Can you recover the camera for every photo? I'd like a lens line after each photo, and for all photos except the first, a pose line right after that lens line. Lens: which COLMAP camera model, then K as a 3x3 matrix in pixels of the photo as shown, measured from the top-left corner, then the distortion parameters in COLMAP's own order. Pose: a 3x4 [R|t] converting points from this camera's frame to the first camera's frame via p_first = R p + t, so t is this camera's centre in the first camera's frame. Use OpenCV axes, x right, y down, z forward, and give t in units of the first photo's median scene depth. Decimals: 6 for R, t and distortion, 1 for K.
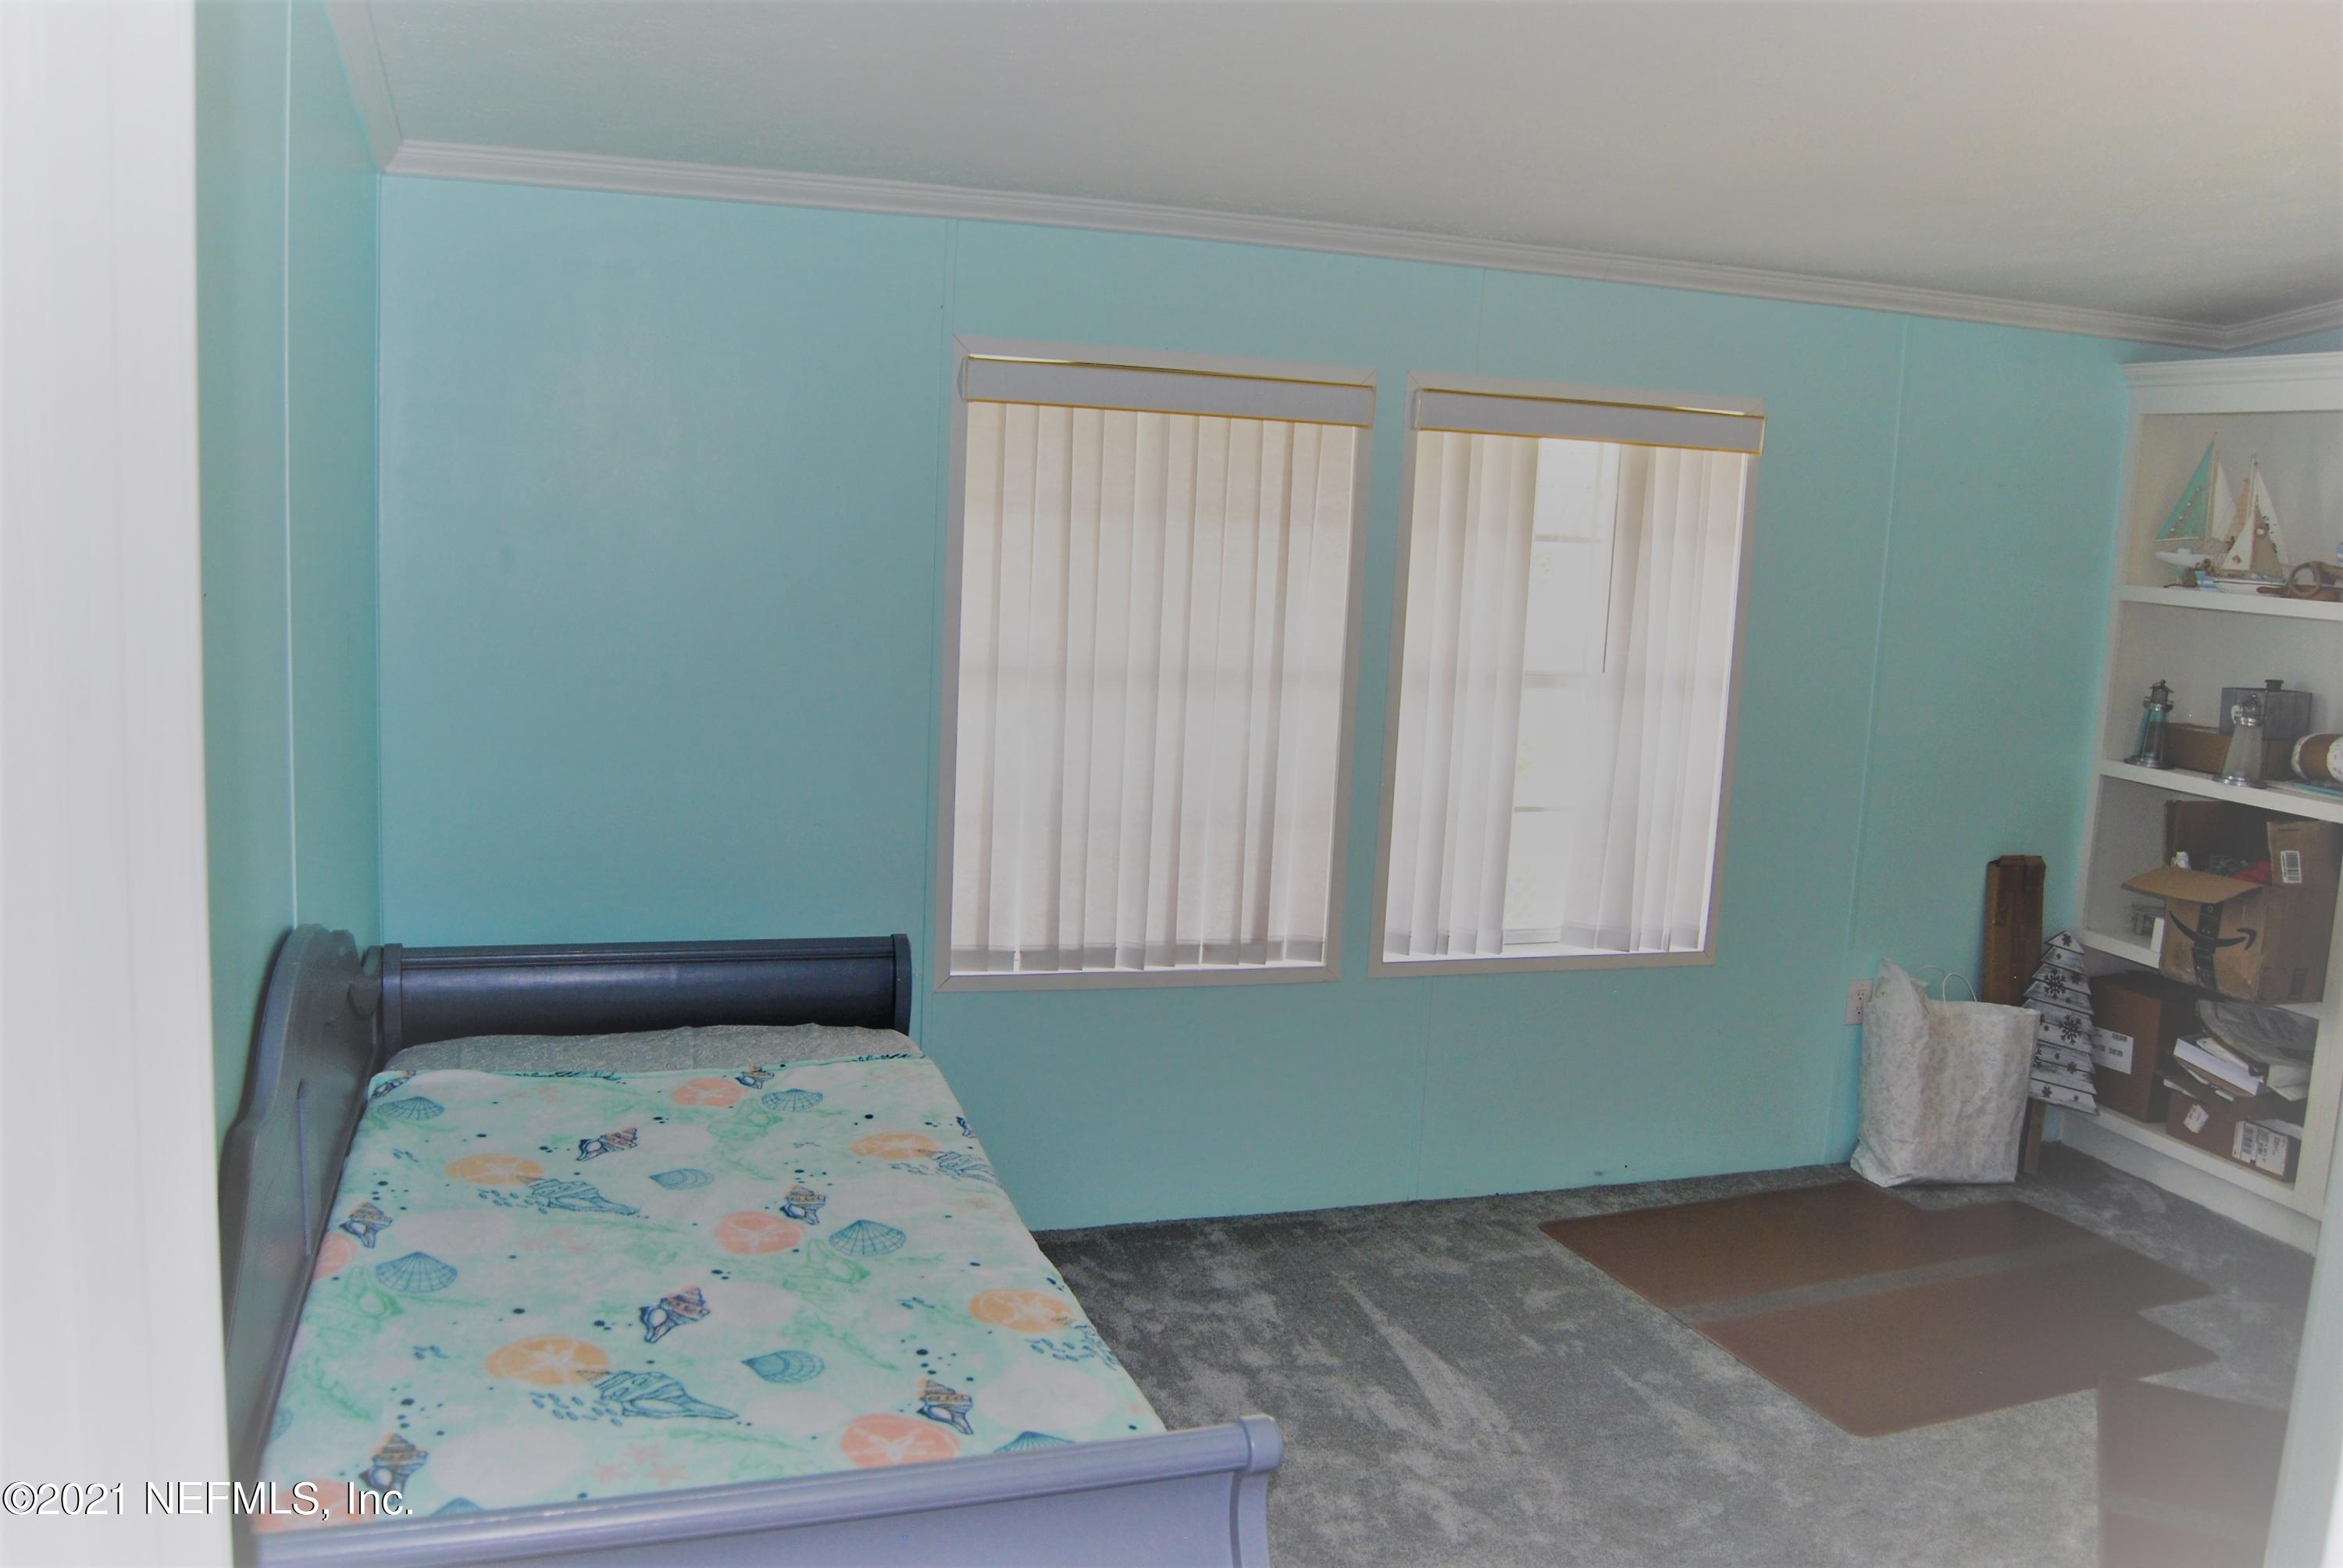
lens RADIAL K [[1829.3, 0, 1171.5], [0, 1829.3, 784.0], [0, 0, 1]] dist [-0.099908, 0.040503]
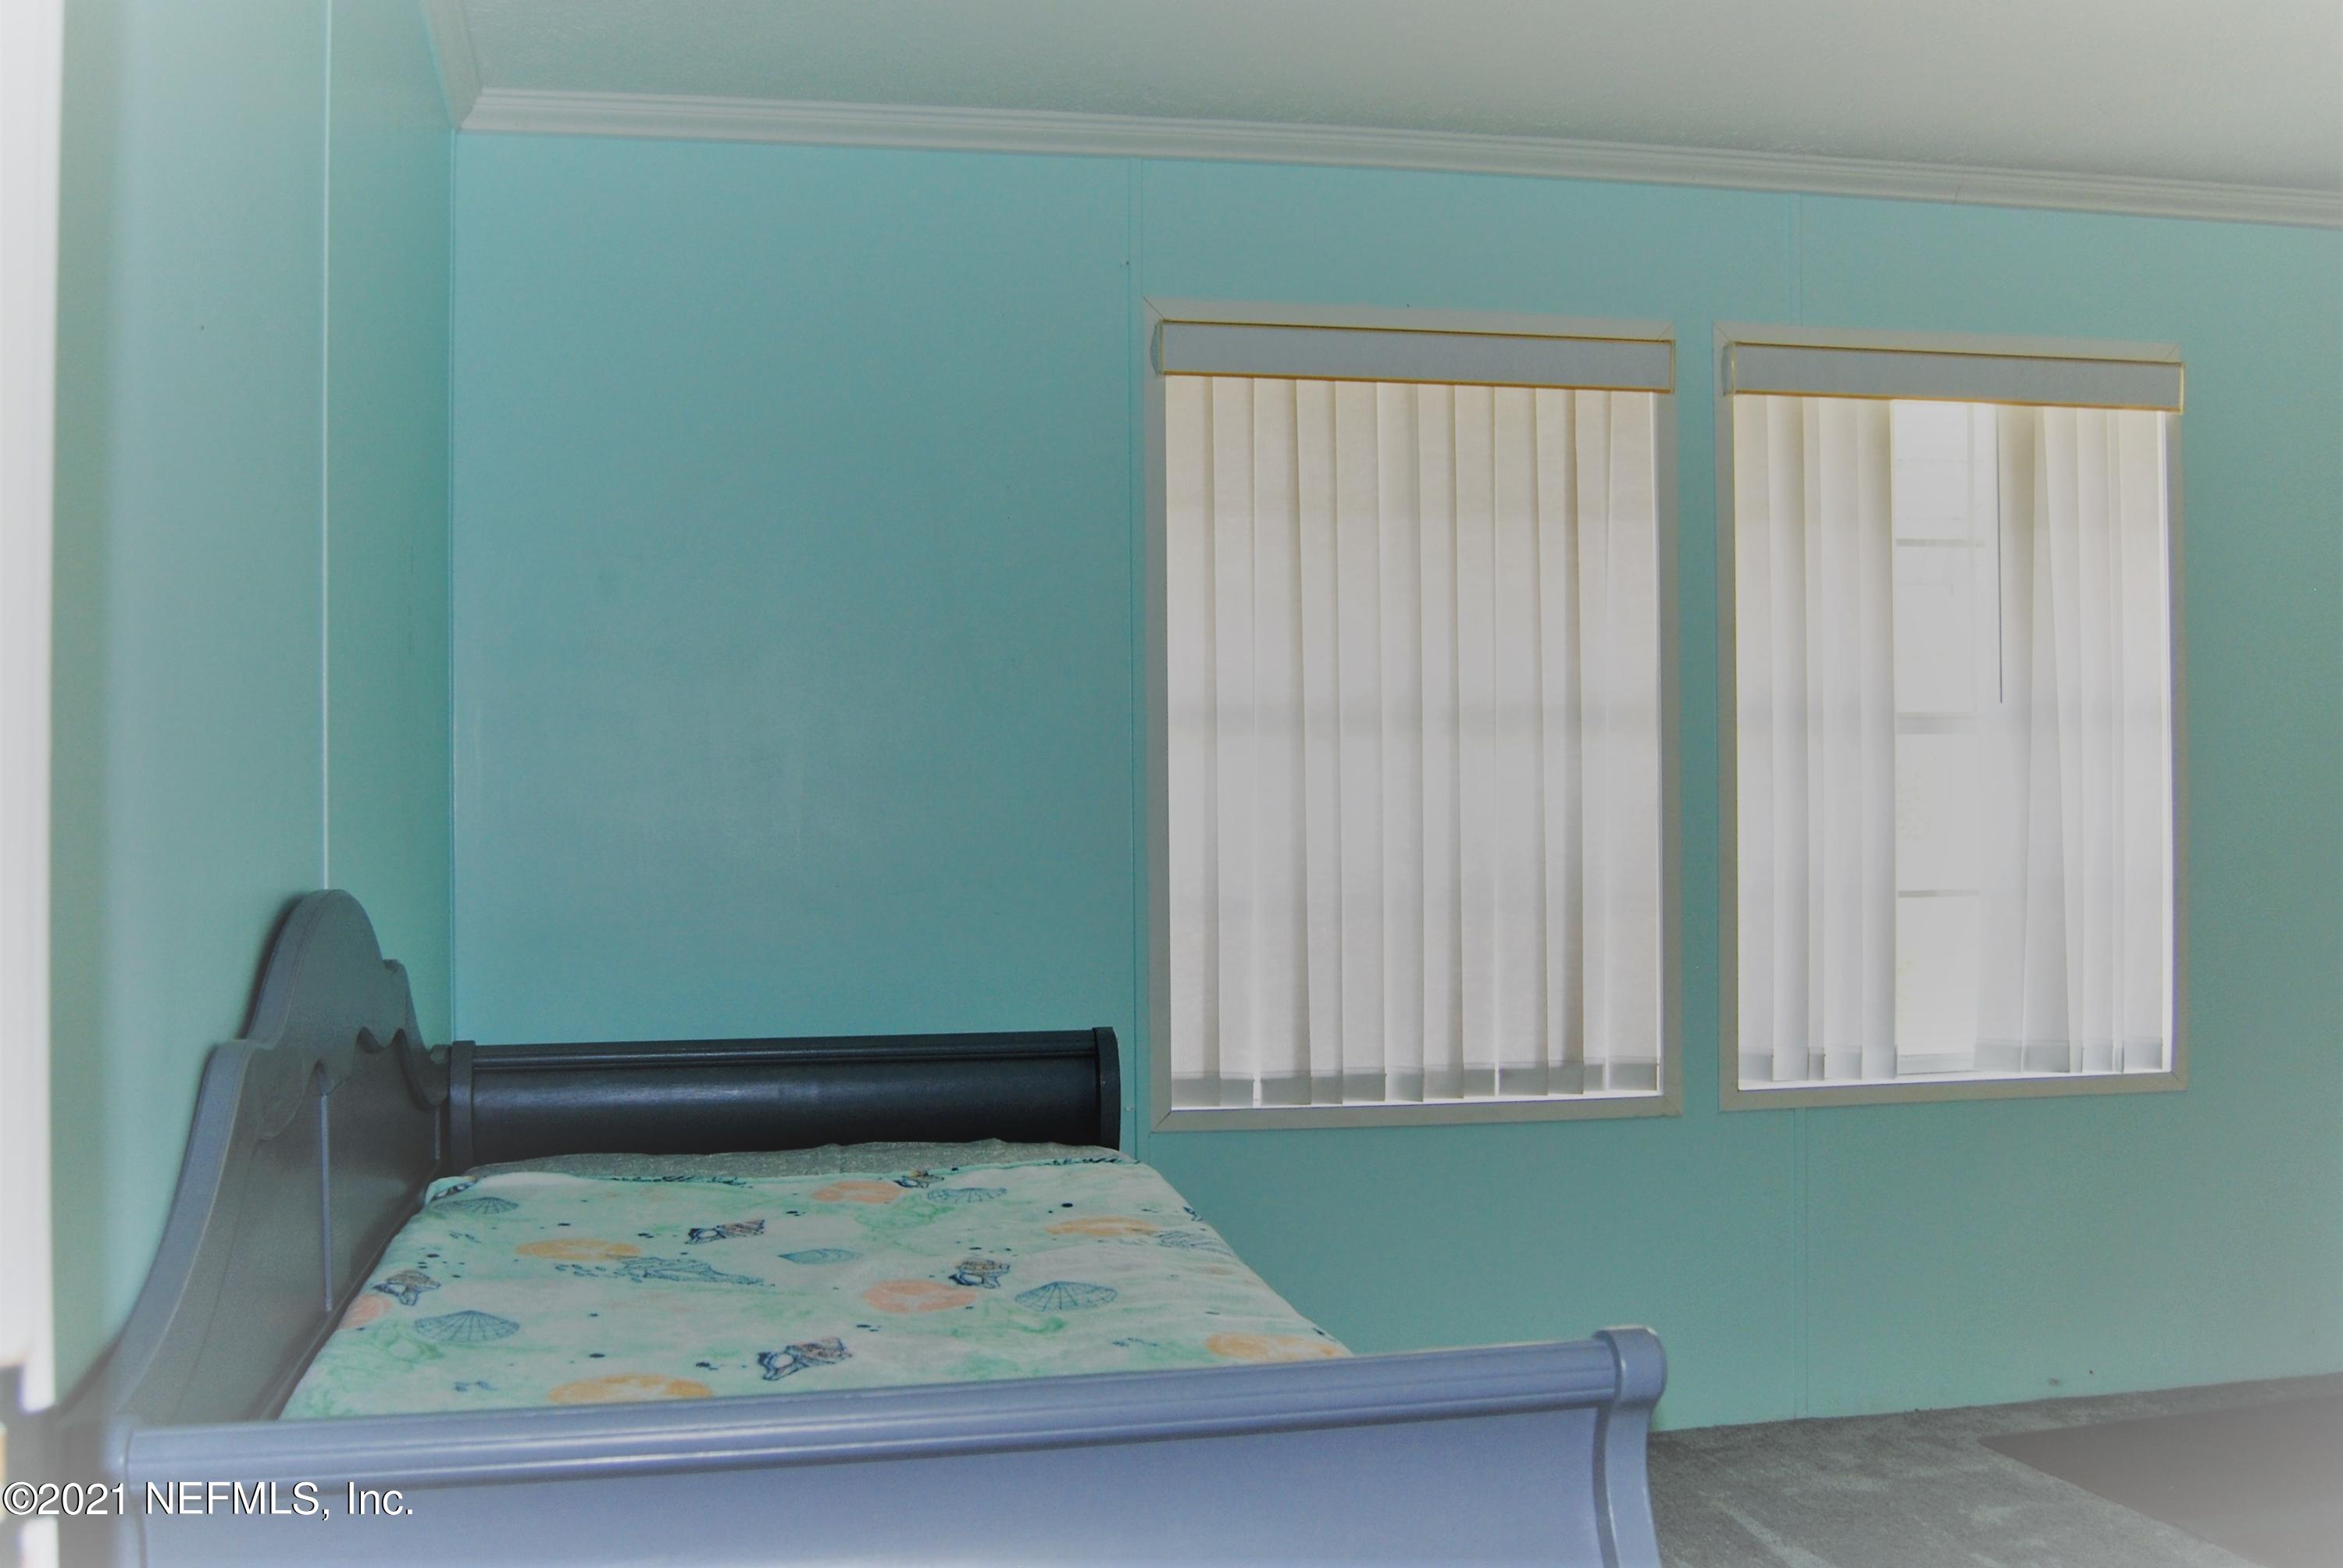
lens RADIAL K [[2238.5, 0, 1171.5], [0, 2238.5, 784.0], [0, 0, 1]] dist [-0.089911, 0.022746]
pose [[0.992040, -0.055695, -0.112936, -0.006811], [0.038115, 0.987608, -0.152242, 0.109990], [0.120015, 0.146726, 0.981870, 0.051724]]
